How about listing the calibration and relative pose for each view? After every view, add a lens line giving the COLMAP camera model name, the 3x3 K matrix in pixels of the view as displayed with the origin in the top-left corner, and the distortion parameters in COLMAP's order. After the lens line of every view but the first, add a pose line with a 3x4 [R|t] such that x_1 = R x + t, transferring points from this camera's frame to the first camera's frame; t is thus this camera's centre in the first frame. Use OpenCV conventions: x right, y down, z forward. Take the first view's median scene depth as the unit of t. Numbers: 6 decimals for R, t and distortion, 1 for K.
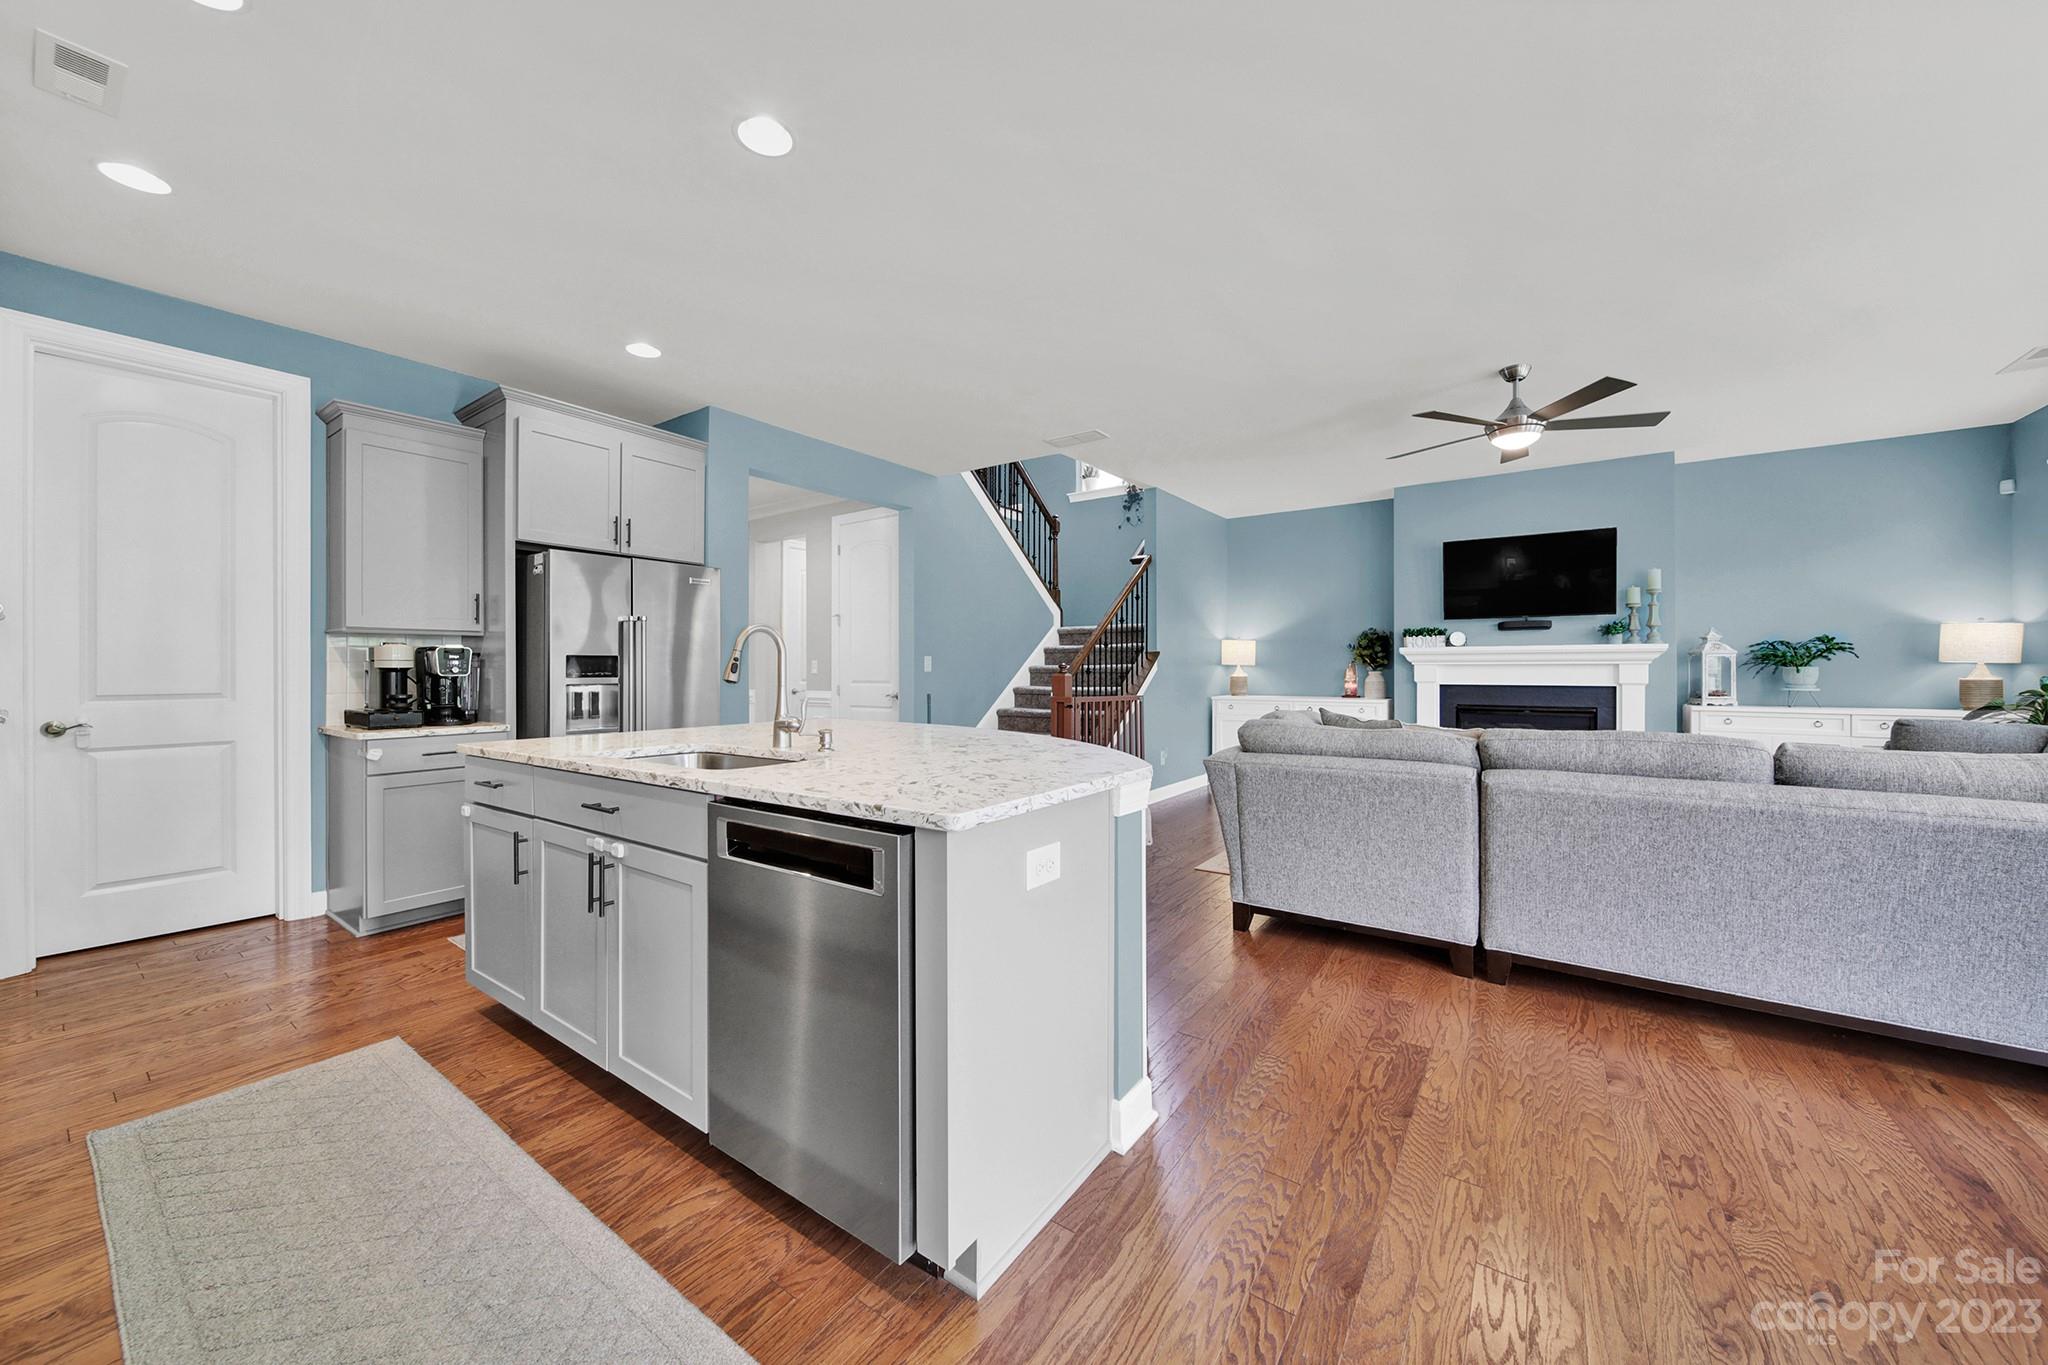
lens RADIAL K [[736.7, 0, 1024.7], [0, 736.7, 671.2], [0, 0, 1]] dist [-0.000136, -0.000214]
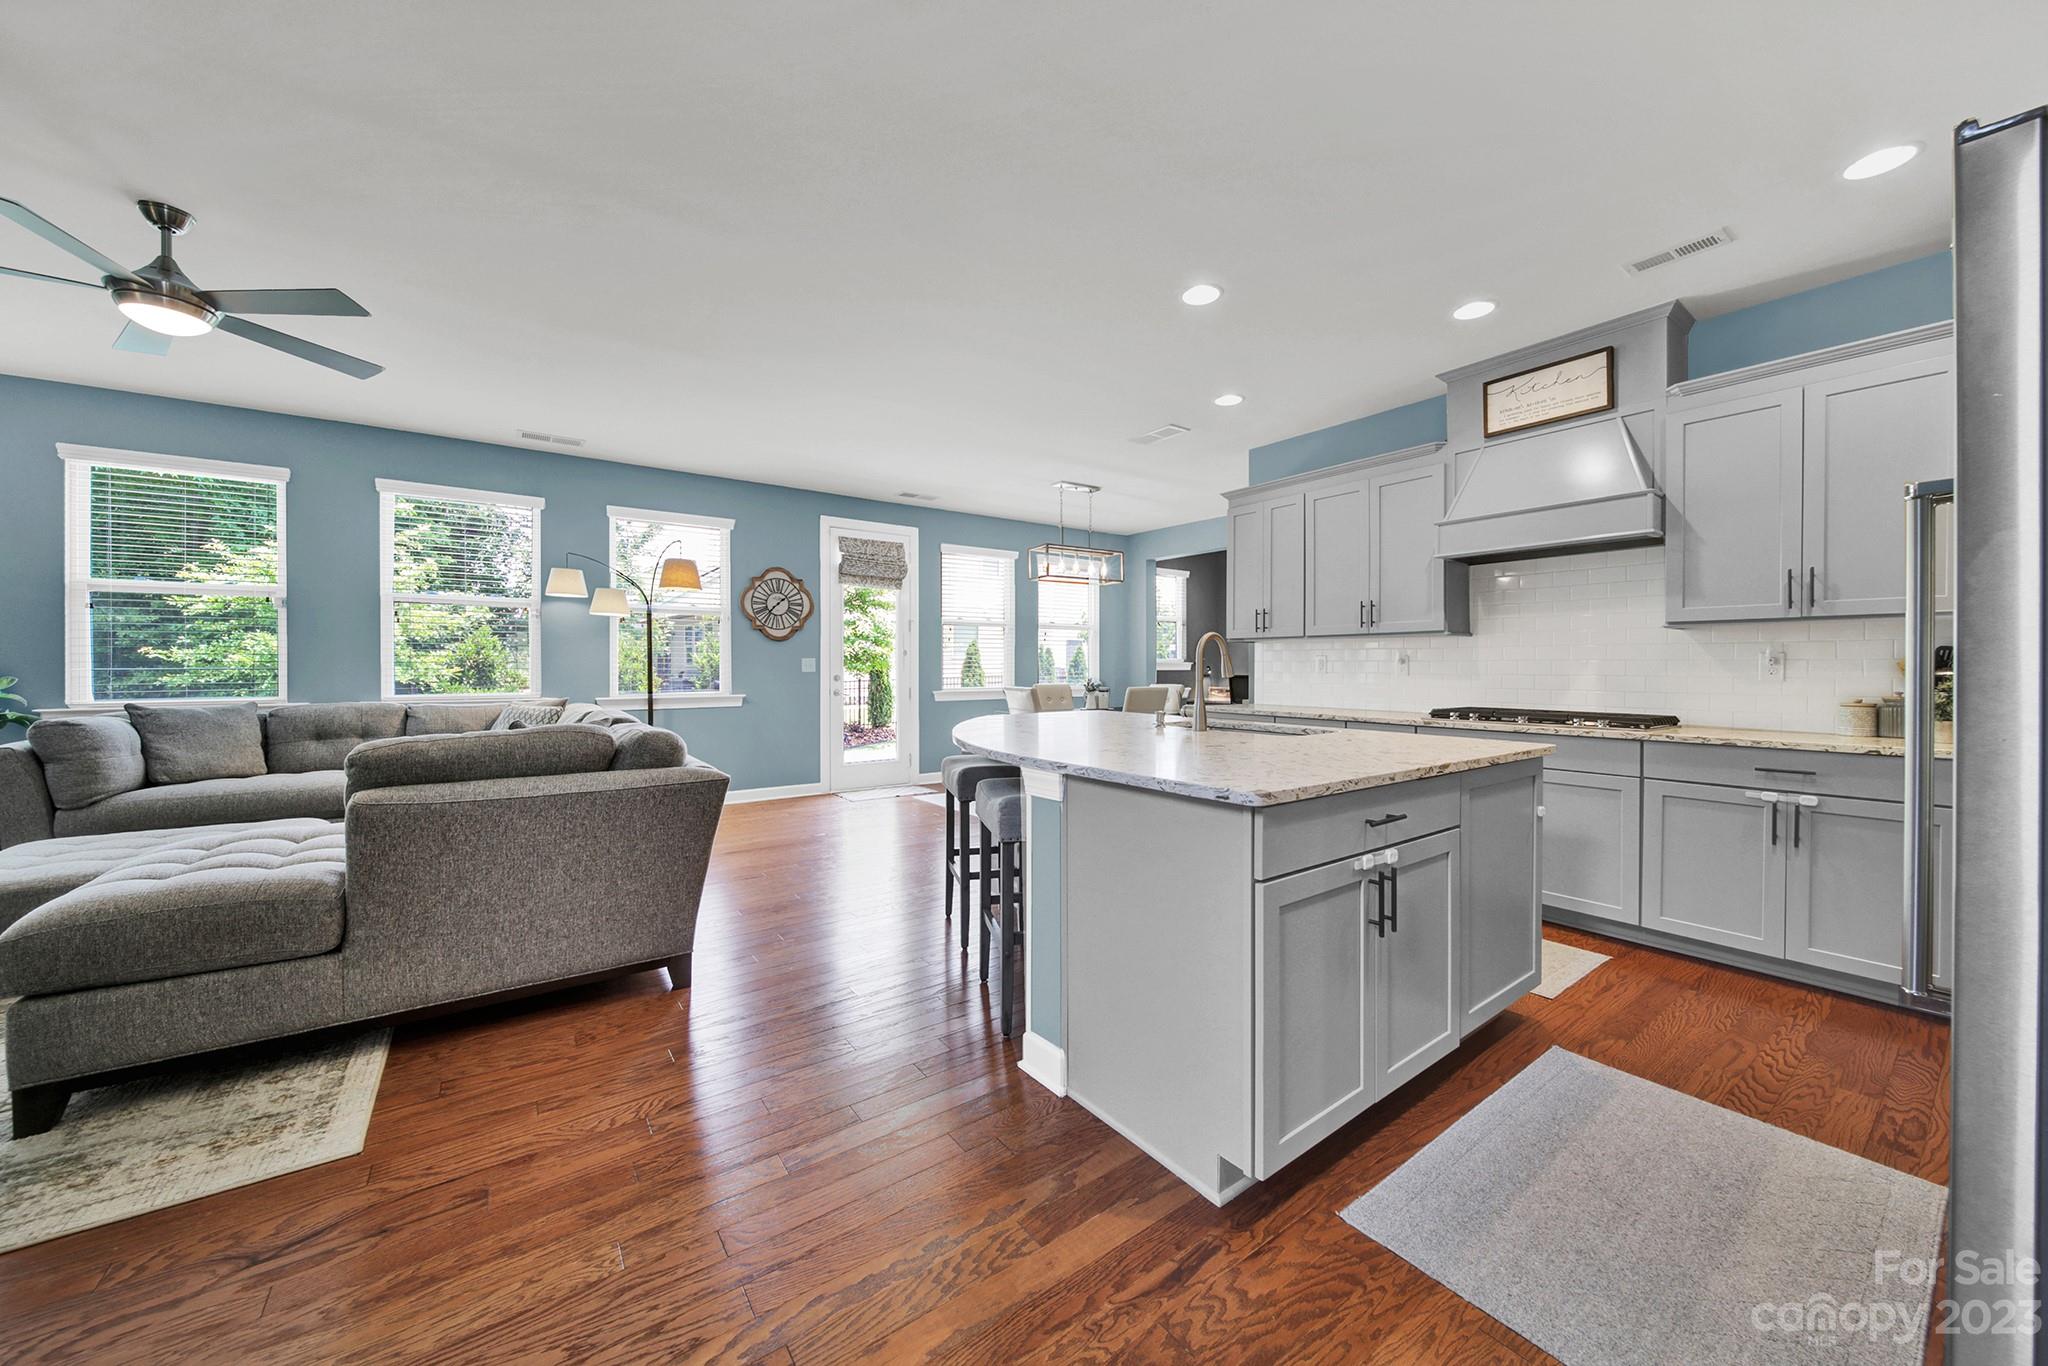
lens RADIAL K [[730.8, 0, 1023.1], [0, 730.8, 675.5], [0, 0, 1]] dist [-0.002557, -0.000339]
pose [[-0.945140, -0.003631, 0.326645, -0.187466], [0.000336, 0.999927, 0.012087, -0.002534], [-0.326665, 0.011534, -0.945070, 0.930567]]
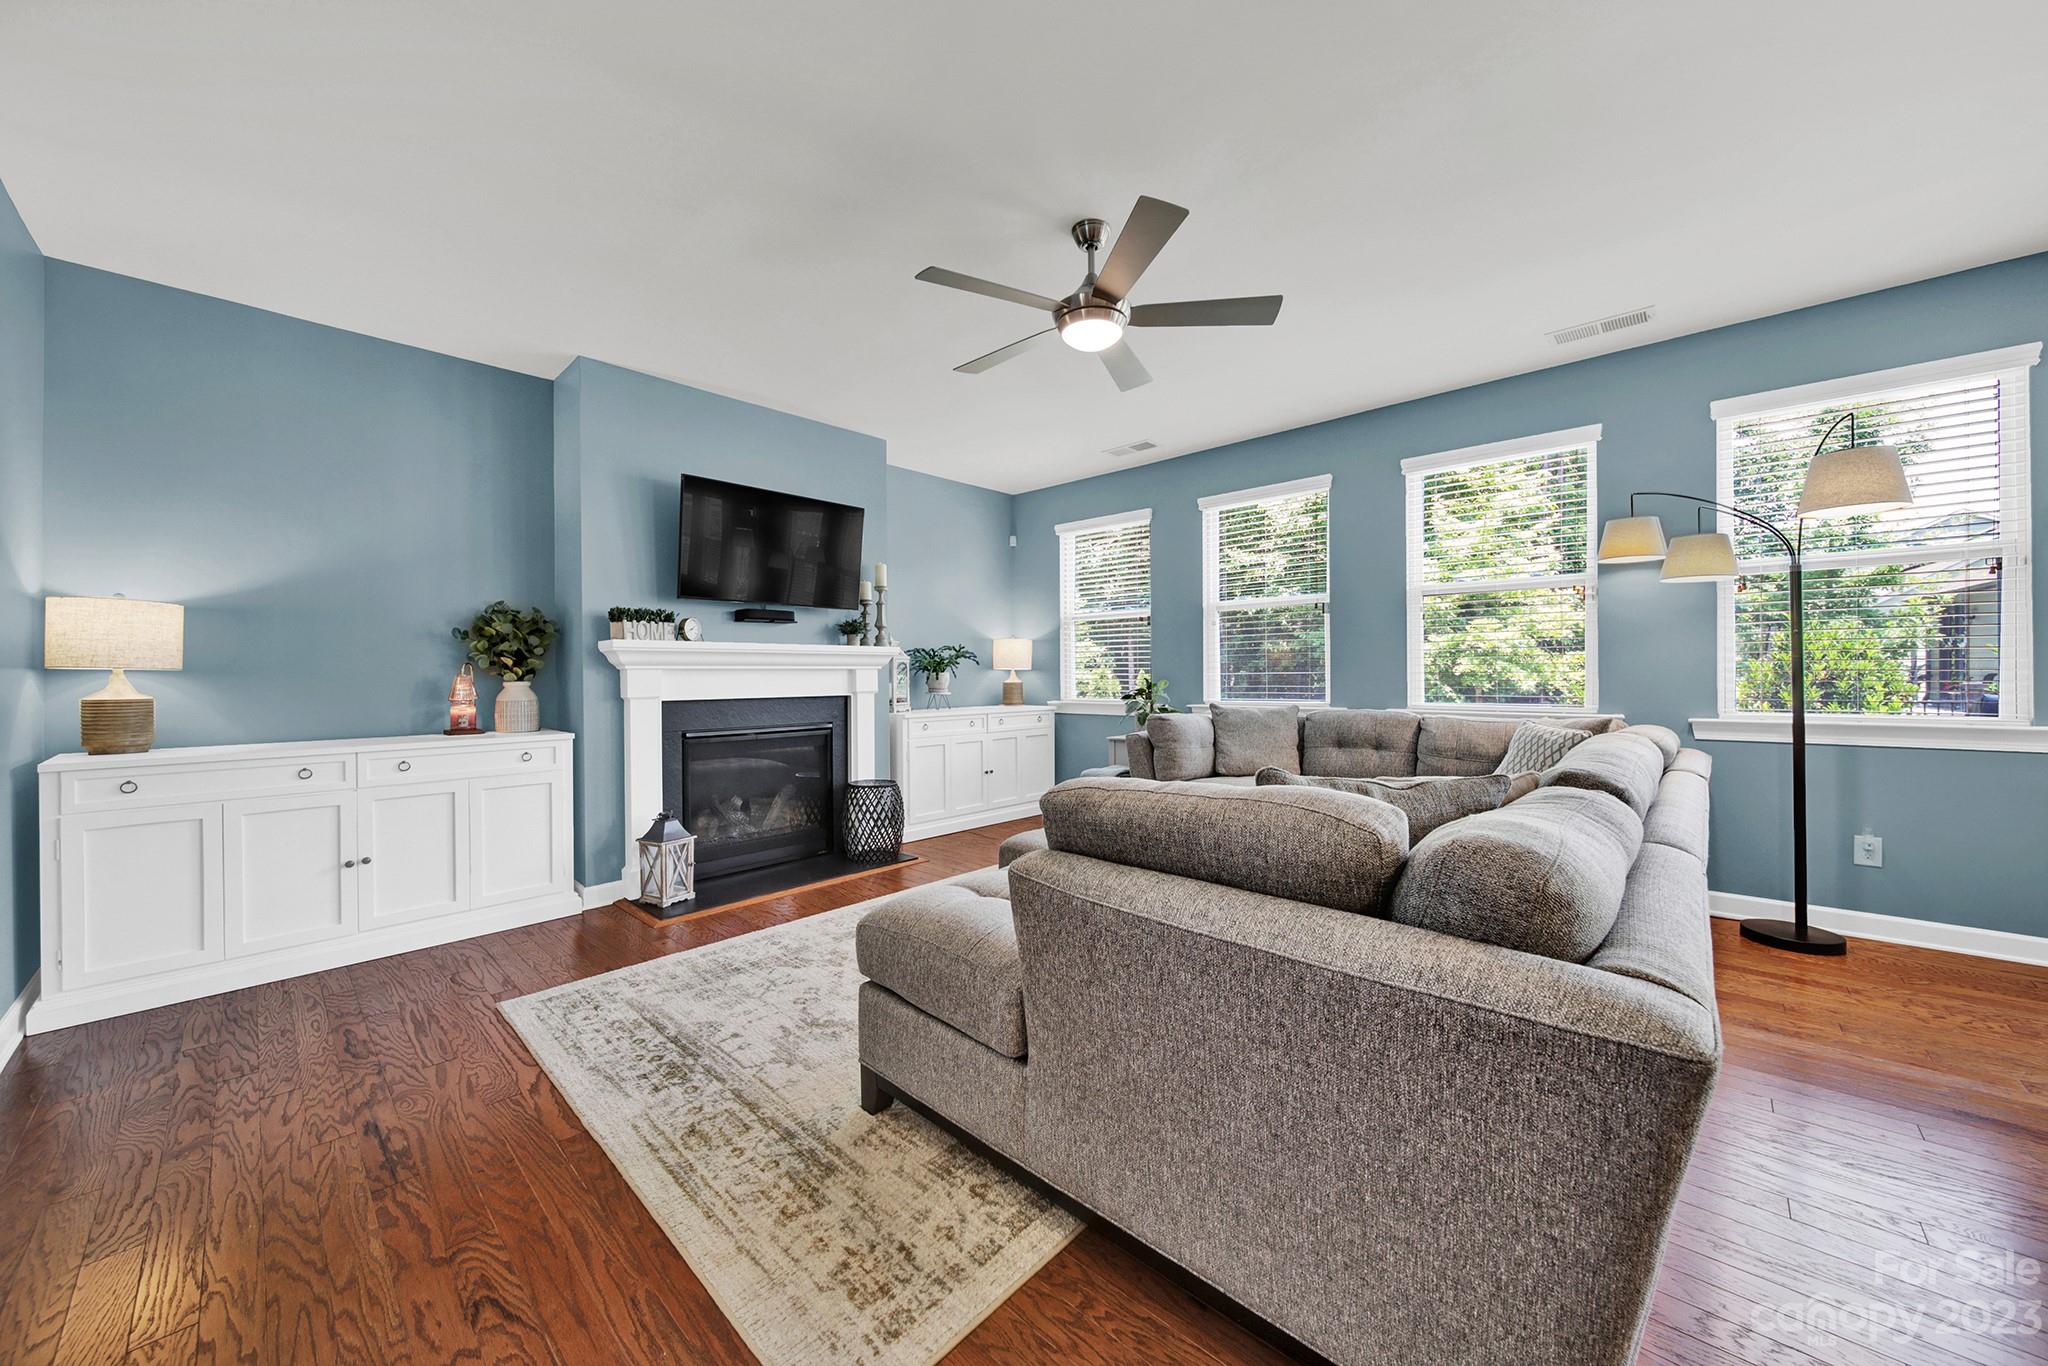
lens RADIAL K [[730.8, 0, 1023.1], [0, 730.8, 675.5], [0, 0, 1]] dist [-0.002557, -0.000339]
pose [[0.138271, -0.002920, 0.990390, -0.008004], [0.008733, 0.999960, 0.001729, -0.002143], [-0.990356, 0.008410, 0.138291, 0.661002]]
